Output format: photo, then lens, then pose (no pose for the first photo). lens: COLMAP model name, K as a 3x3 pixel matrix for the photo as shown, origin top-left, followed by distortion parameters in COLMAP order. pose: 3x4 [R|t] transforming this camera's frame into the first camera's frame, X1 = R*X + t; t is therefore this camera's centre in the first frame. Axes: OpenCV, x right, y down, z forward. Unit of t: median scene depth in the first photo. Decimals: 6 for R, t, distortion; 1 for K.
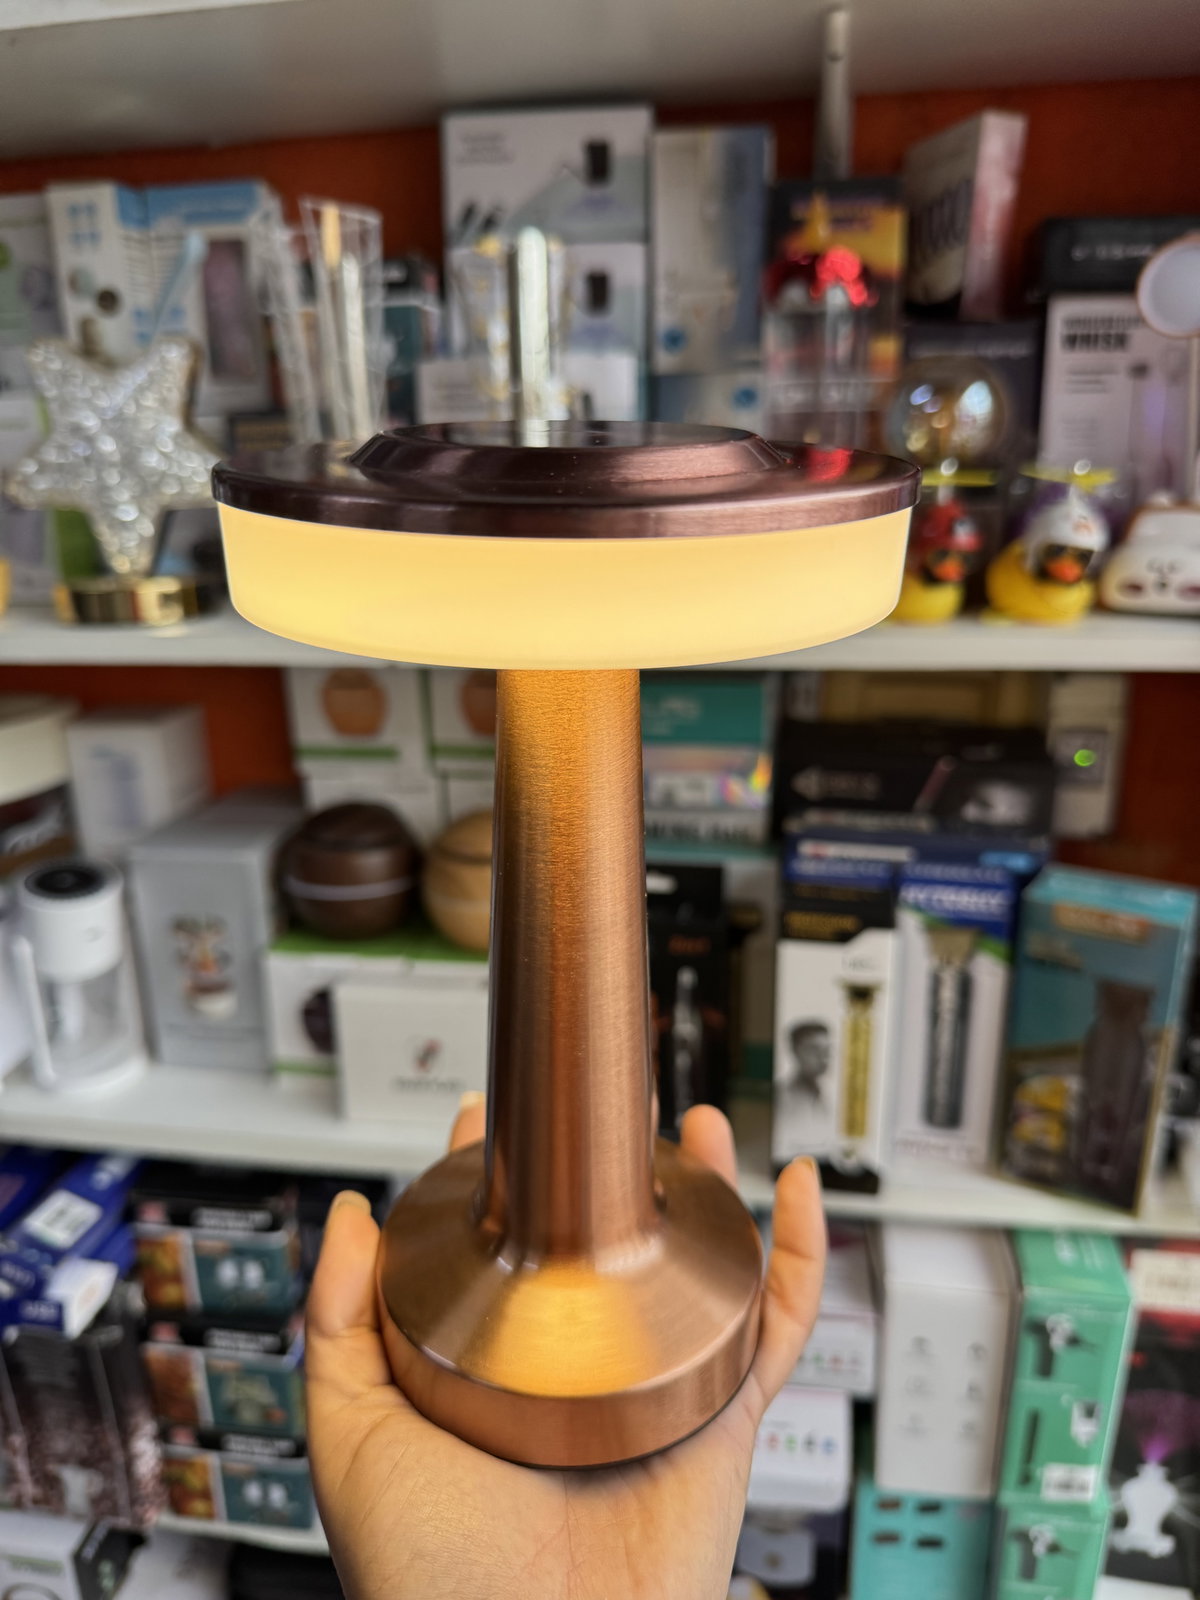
lens RADIAL K [[1189.5, 0, 604.6], [0, 1189.5, 809.4], [0, 0, 1]] dist [-0.056089, 0.011102]
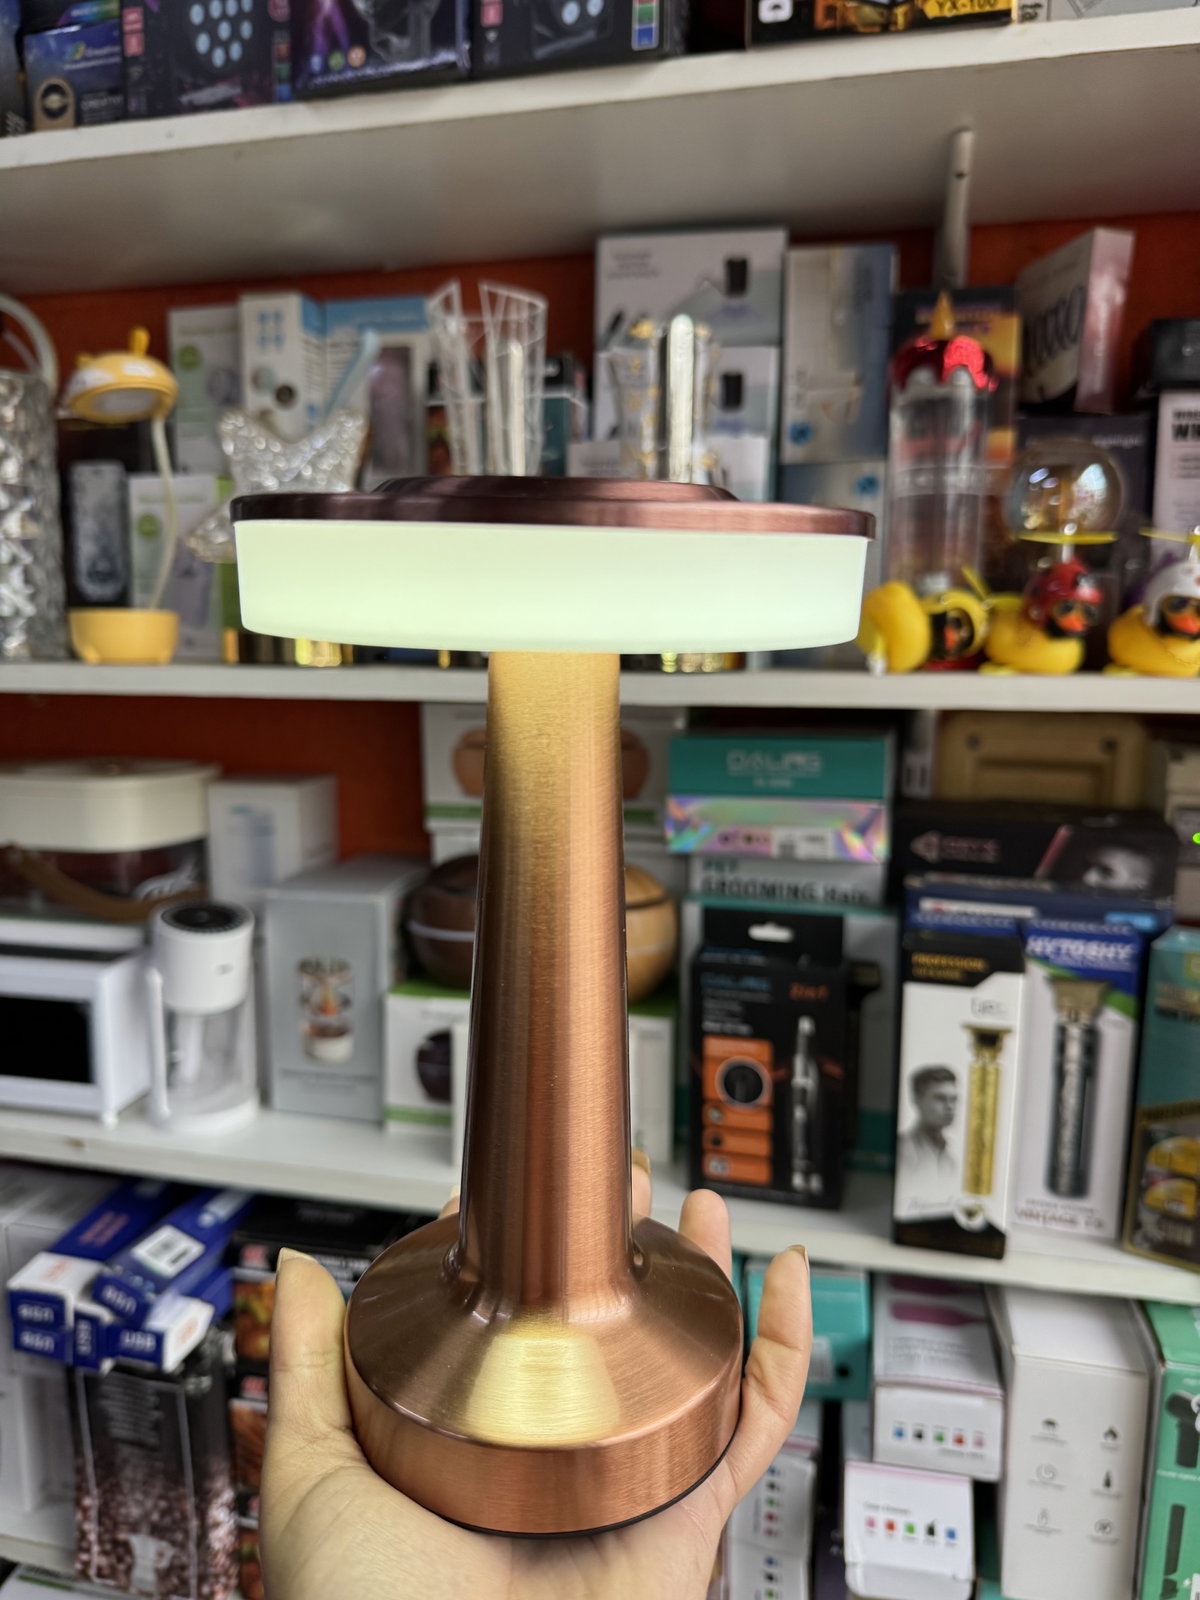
lens RADIAL K [[1189.5, 0, 592.6], [0, 1189.5, 812.8], [0, 0, 1]] dist [-0.056089, 0.011102]
pose [[0.996989, 0.033737, -0.069824, -0.047961], [-0.044044, 0.987431, -0.151789, 0.124355], [0.063826, 0.154407, 0.985944, -0.025090]]
